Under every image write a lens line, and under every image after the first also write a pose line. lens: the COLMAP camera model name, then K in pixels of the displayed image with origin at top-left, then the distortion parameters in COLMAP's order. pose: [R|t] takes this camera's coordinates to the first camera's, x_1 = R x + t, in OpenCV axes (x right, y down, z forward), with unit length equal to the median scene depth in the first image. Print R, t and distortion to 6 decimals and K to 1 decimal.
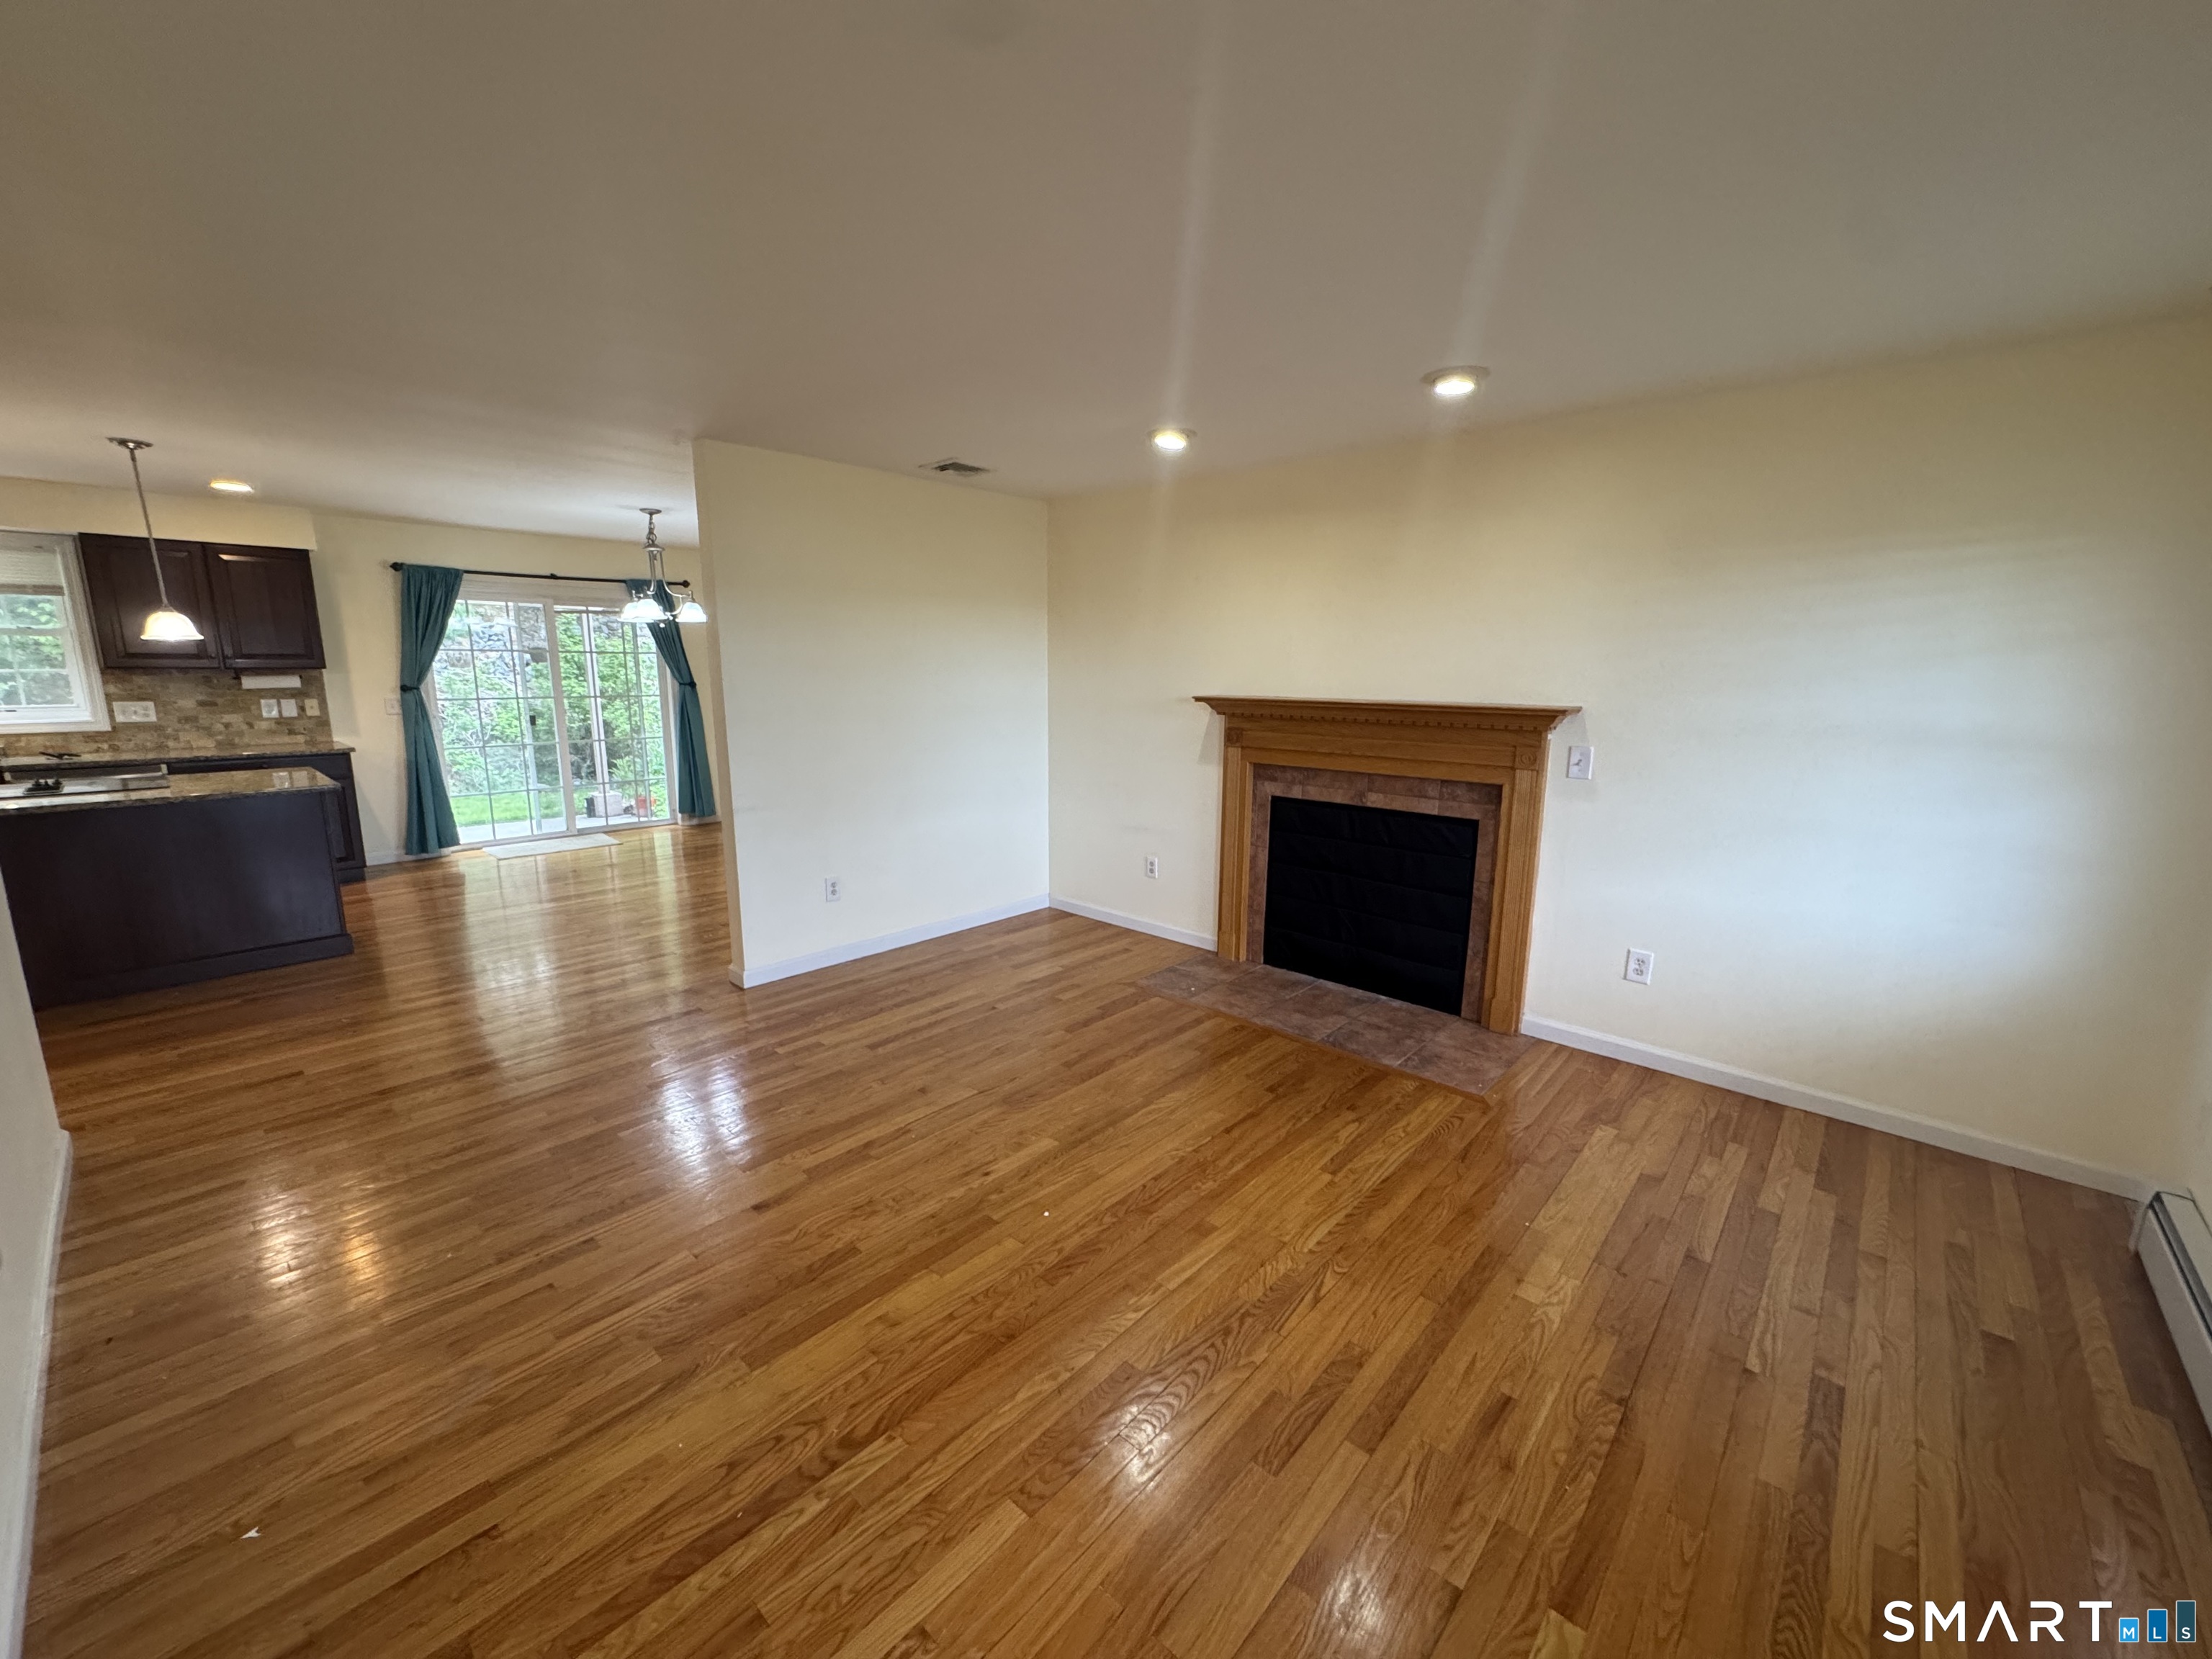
lens RADIAL K [[885.5, 0, 1107.3], [0, 885.5, 829.4], [0, 0, 1]] dist [-0.000679, -0.000126]
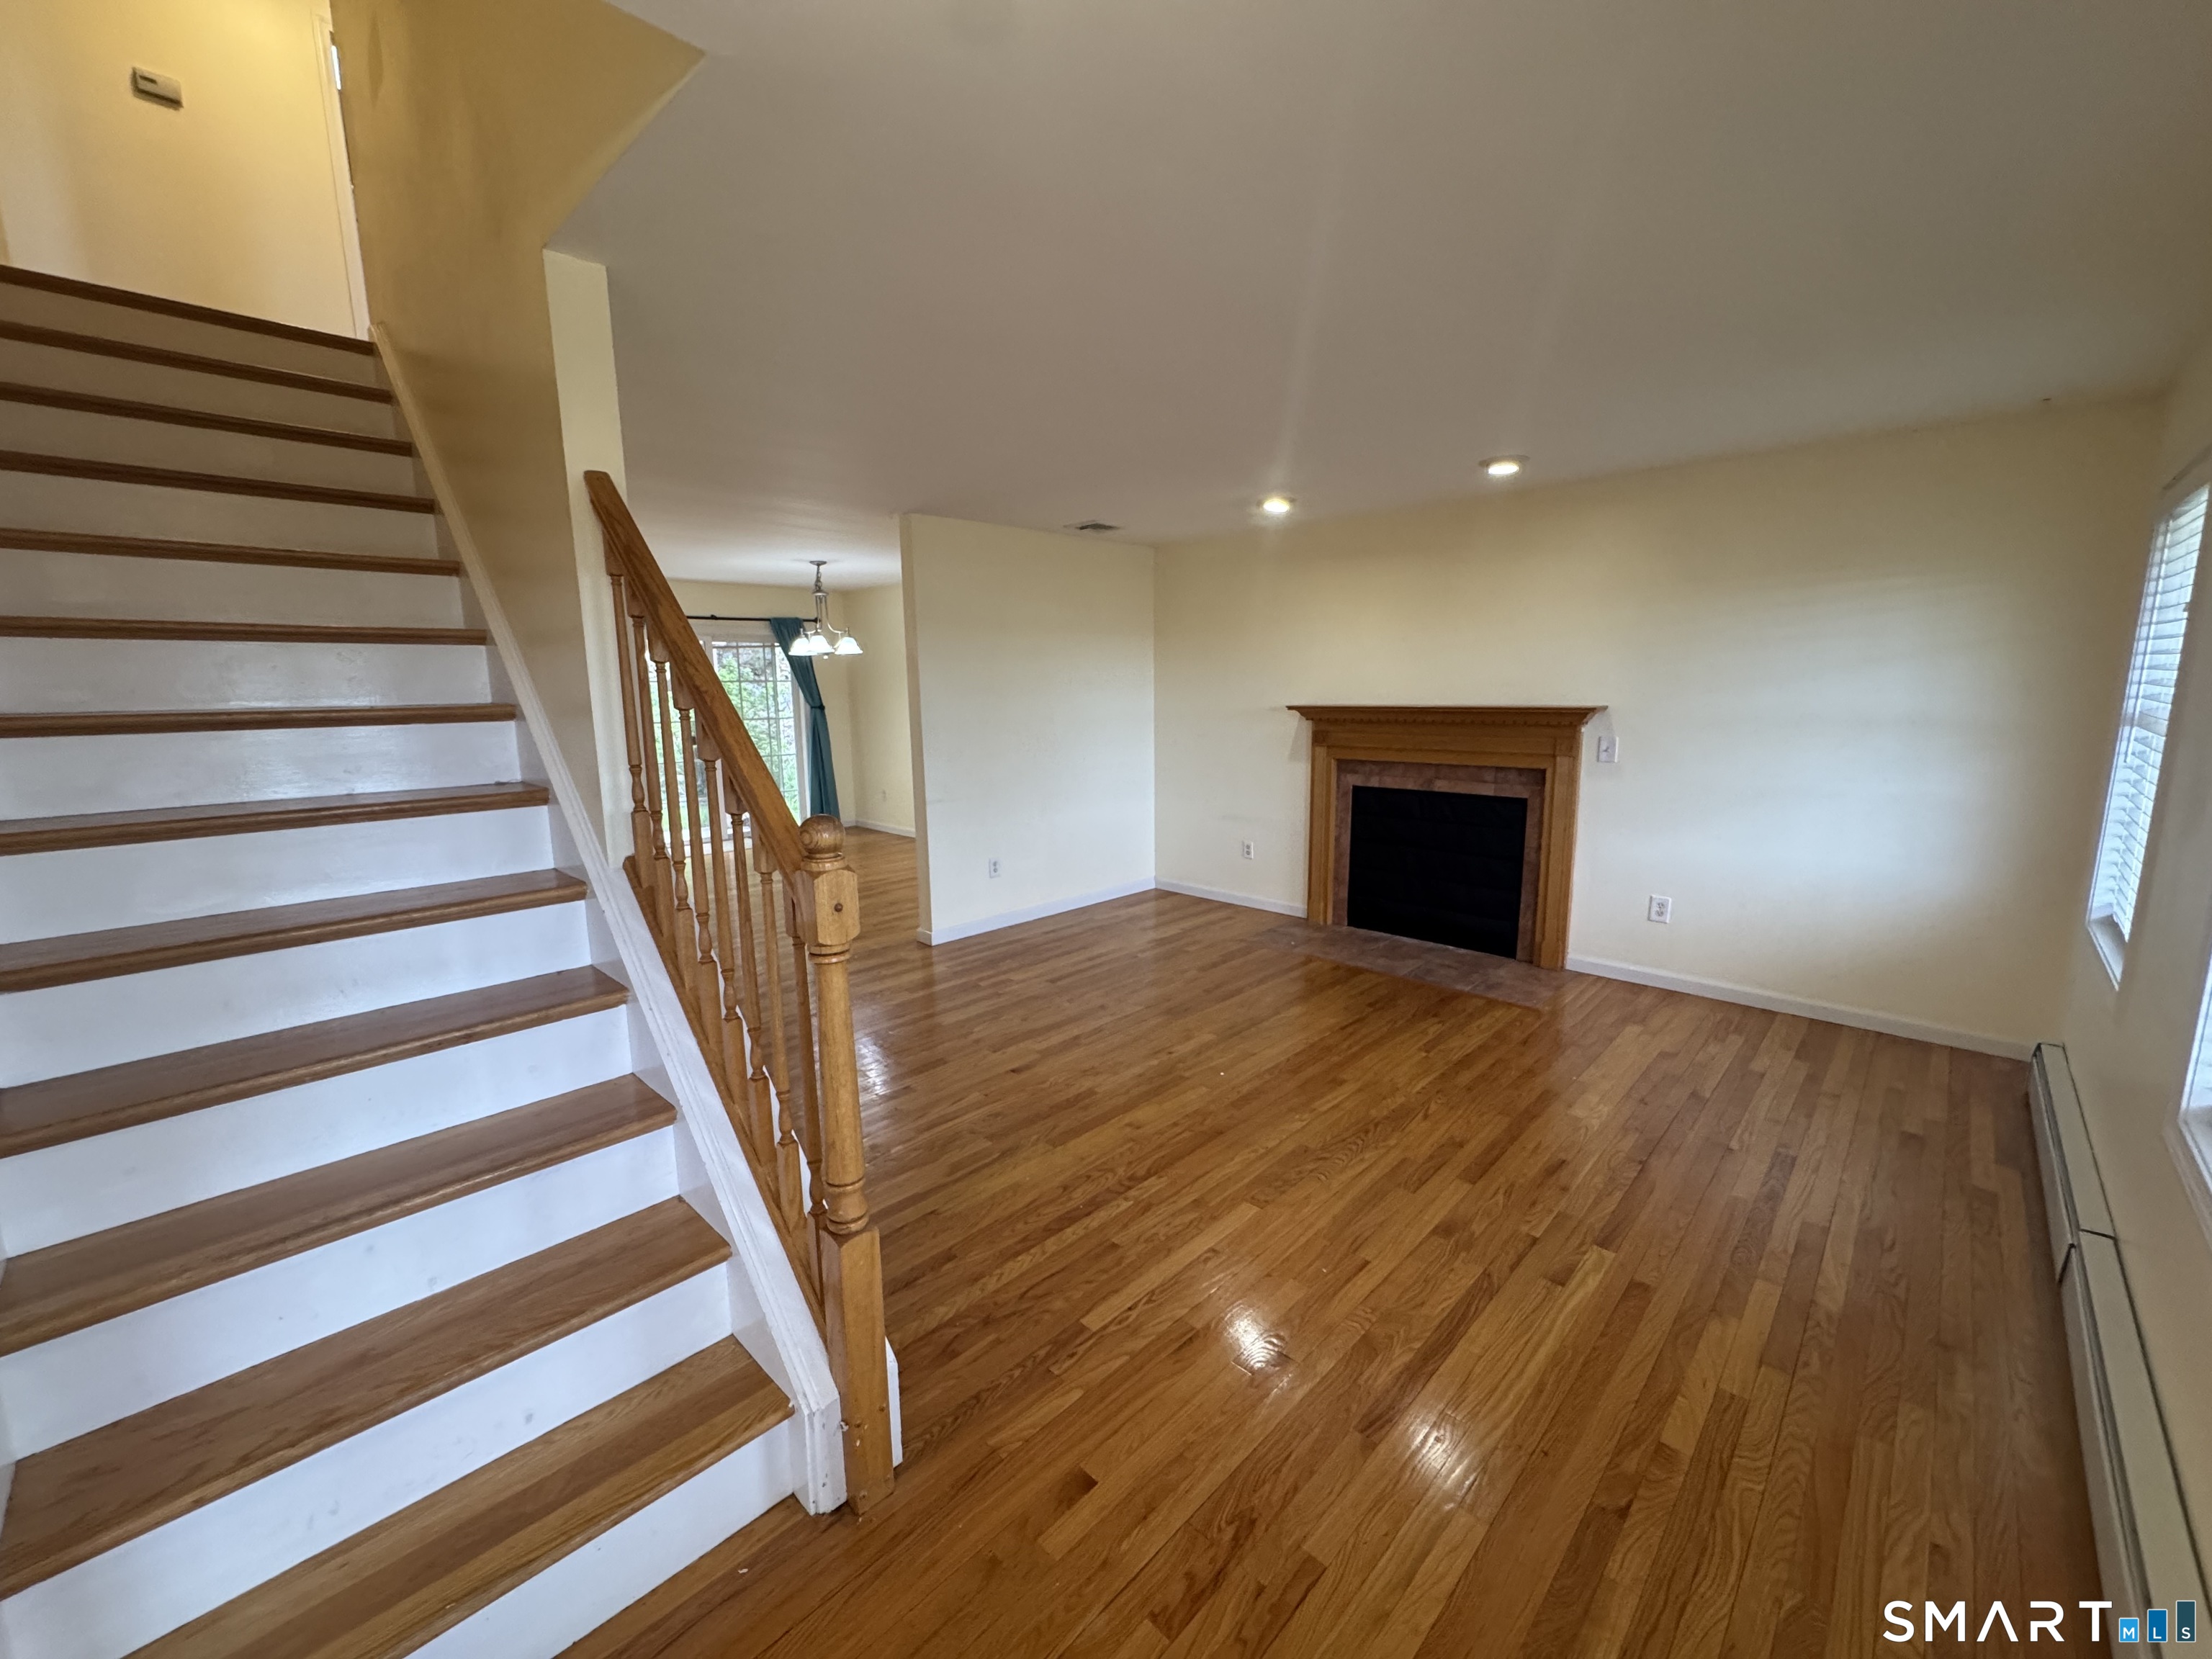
lens RADIAL K [[885.5, 0, 1107.3], [0, 885.5, 829.4], [0, 0, 1]] dist [-0.000679, -0.000126]
pose [[0.999231, -0.015194, -0.036151, -0.125572], [0.014375, 0.999636, -0.022823, 0.052047], [0.036485, 0.022285, 0.999086, -0.263202]]
